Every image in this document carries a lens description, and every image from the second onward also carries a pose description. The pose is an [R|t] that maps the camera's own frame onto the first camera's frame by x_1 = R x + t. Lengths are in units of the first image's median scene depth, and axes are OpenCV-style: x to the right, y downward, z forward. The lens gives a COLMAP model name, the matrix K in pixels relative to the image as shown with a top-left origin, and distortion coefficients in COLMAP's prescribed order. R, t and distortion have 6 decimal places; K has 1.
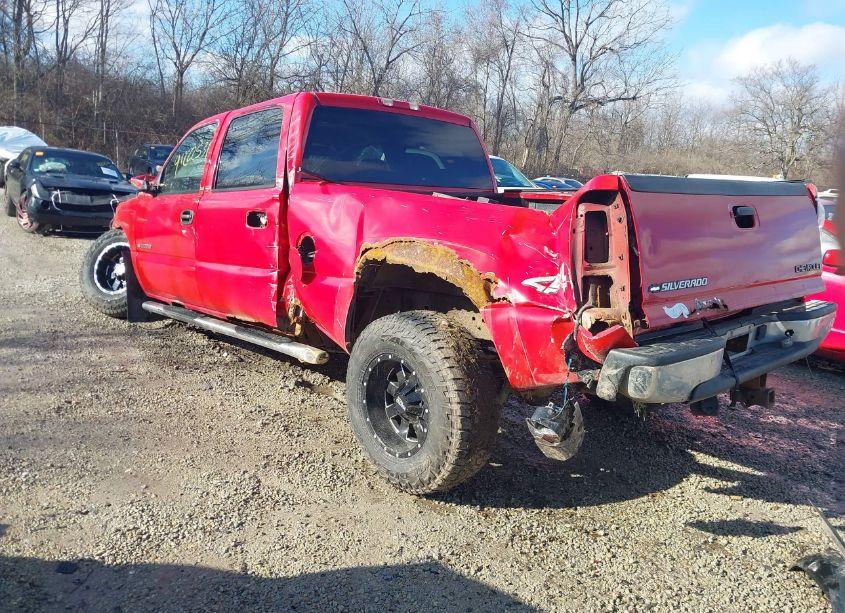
lens RADIAL K [[662.0, 0, 419.3], [0, 662.0, 310.0], [0, 0, 1]] dist [0.074370, -0.113262]
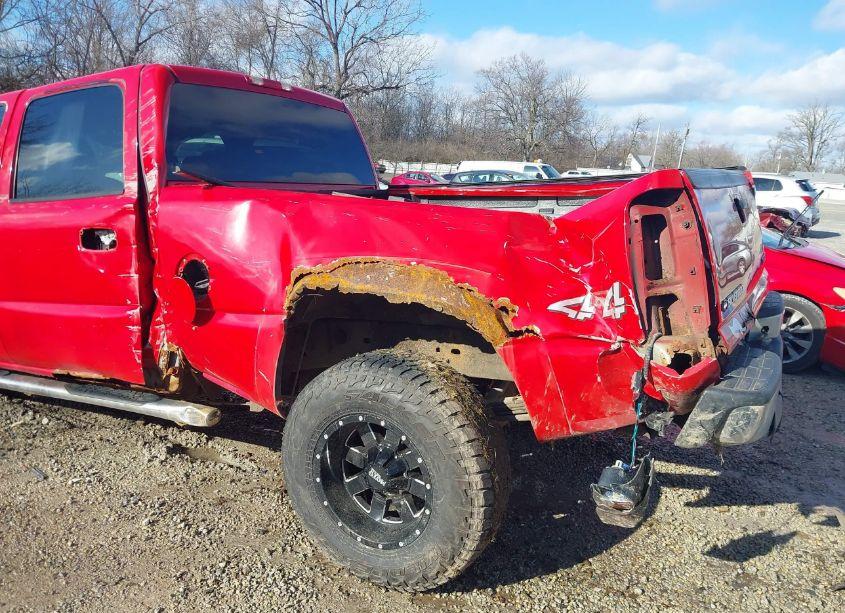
lens RADIAL K [[668.5, 0, 422.5], [0, 668.5, 306.5], [0, 0, 1]] dist [-0.004576, -0.009580]
pose [[0.939431, -0.093999, 0.329597, -0.183854], [0.090307, 0.995560, 0.026532, -0.058627], [-0.330628, 0.004840, 0.943749, 0.231610]]
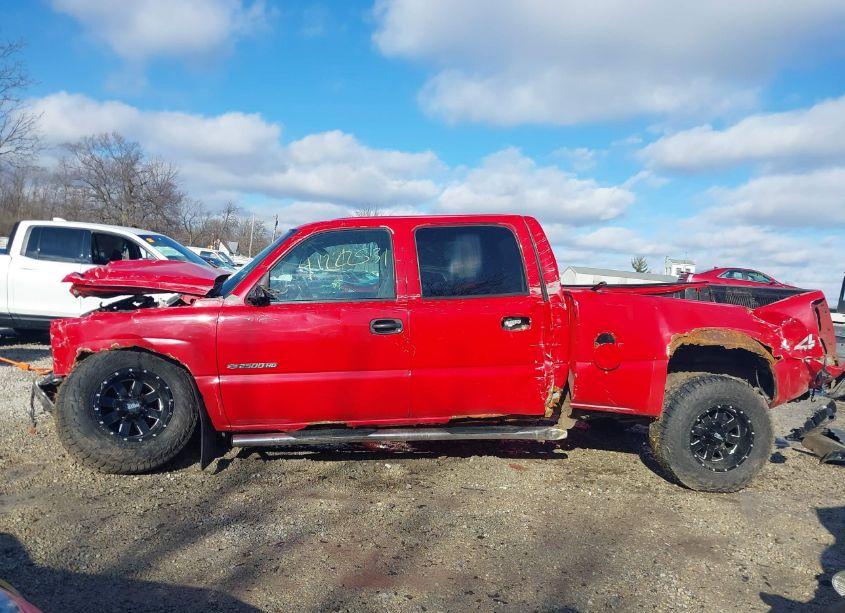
lens RADIAL K [[662.0, 0, 419.3], [0, 662.0, 310.0], [0, 0, 1]] dist [0.074370, -0.113262]
pose [[0.571245, -0.061912, 0.818442, -1.446689], [0.135602, 0.990567, -0.019713, -0.182026], [-0.809501, 0.122244, 0.574252, 0.555284]]
